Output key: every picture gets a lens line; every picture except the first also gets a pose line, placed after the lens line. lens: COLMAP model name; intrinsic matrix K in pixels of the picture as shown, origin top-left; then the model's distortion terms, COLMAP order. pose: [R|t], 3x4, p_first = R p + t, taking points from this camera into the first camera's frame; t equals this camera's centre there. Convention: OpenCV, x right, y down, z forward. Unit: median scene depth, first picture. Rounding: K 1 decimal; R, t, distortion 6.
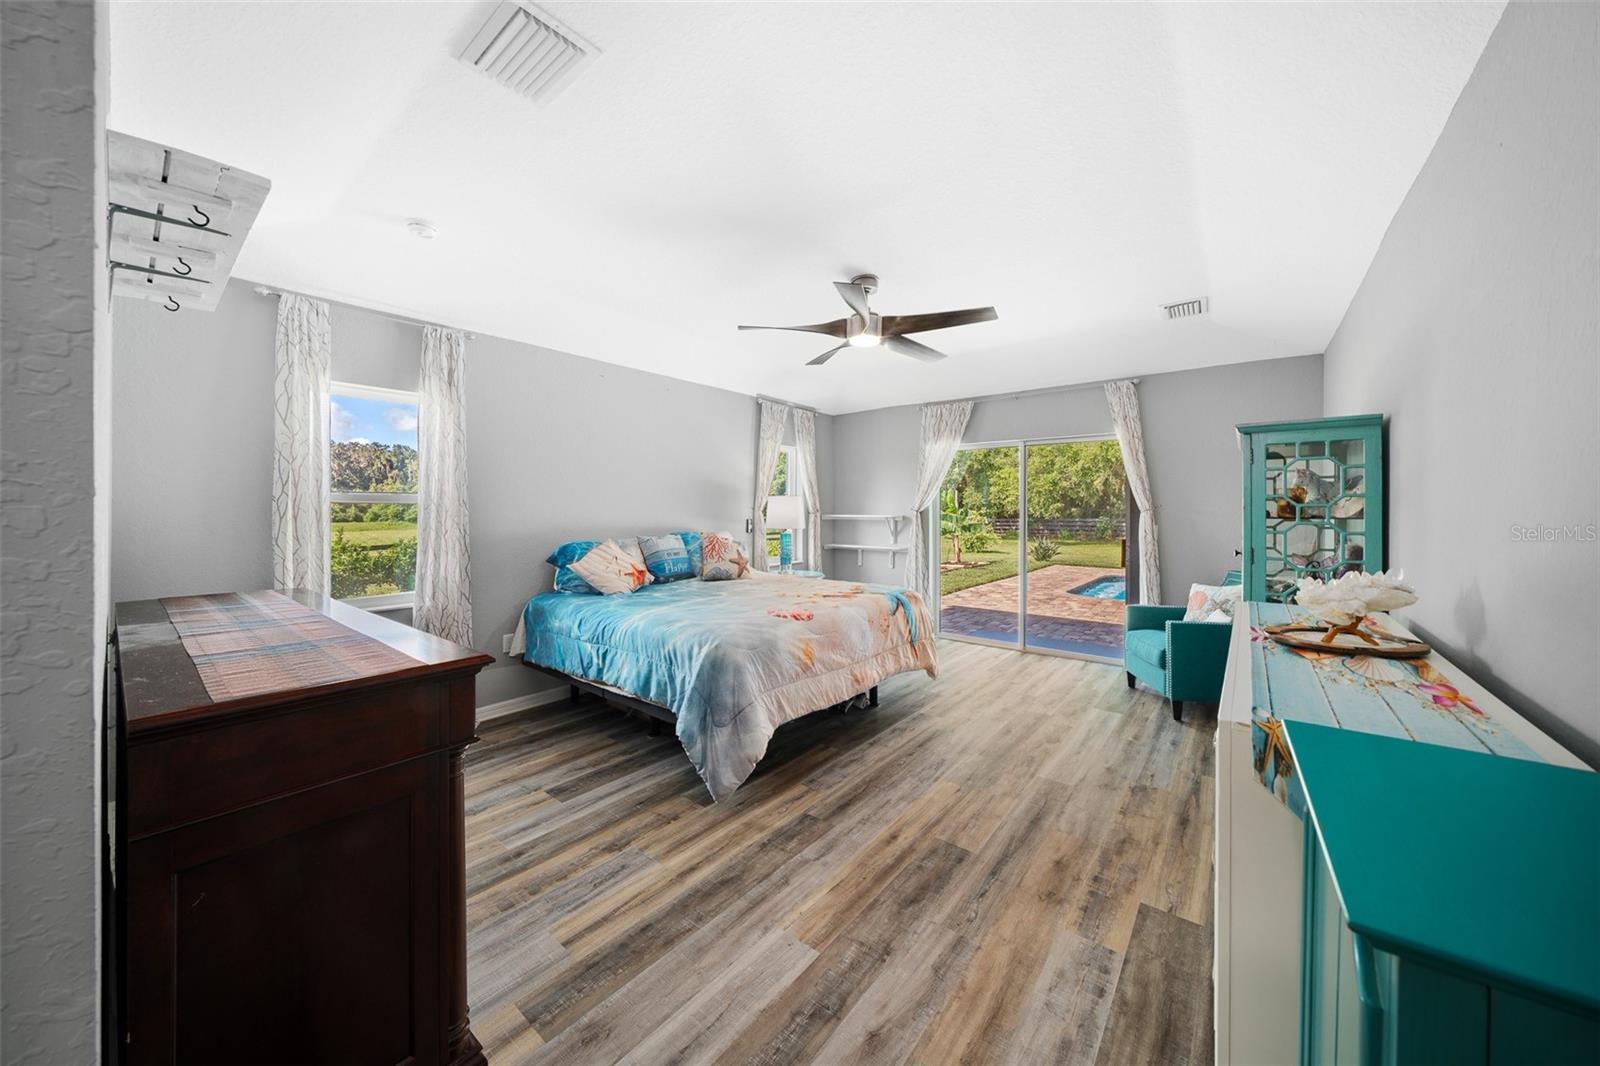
lens RADIAL K [[570.0, 0, 826.5], [0, 570.0, 541.3], [0, 0, 1]] dist [-0.003428, -0.000042]
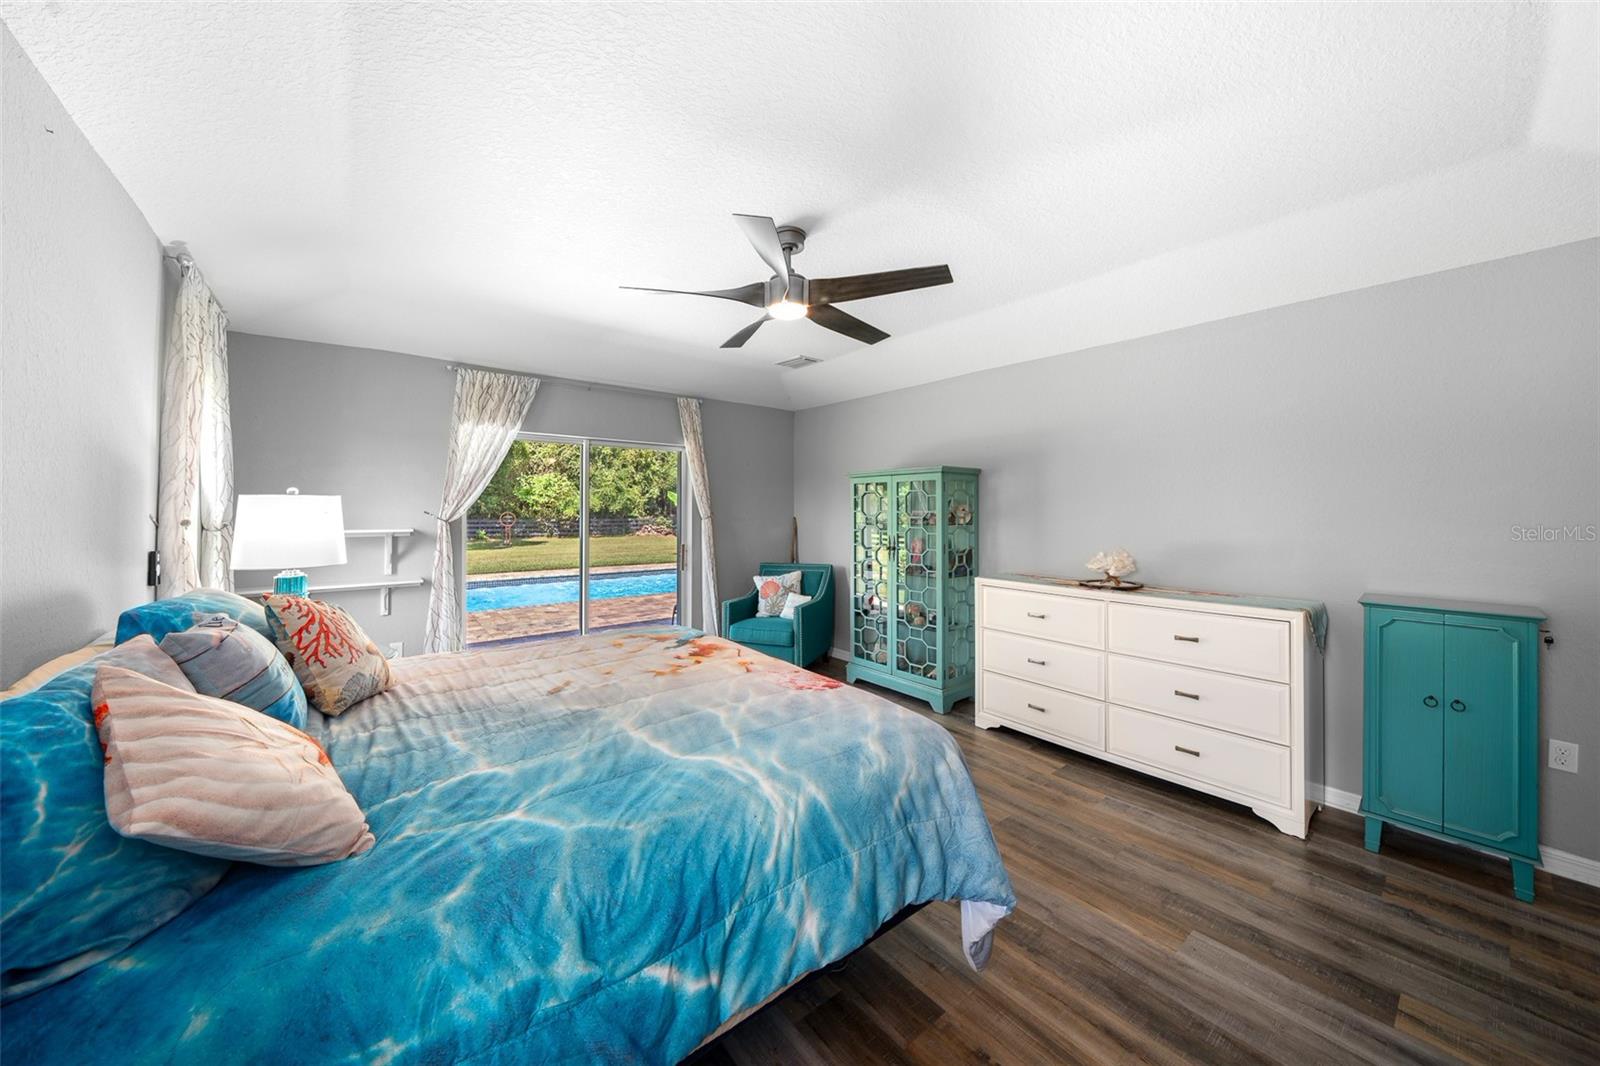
lens RADIAL K [[547.0, 0, 828.5], [0, 547.0, 525.3], [0, 0, 1]] dist [-0.001050, -0.000070]
pose [[0.223507, -0.027600, 0.974312, -0.535319], [0.052102, 0.998508, 0.016334, -0.053583], [-0.973309, 0.047113, 0.224611, 0.637787]]
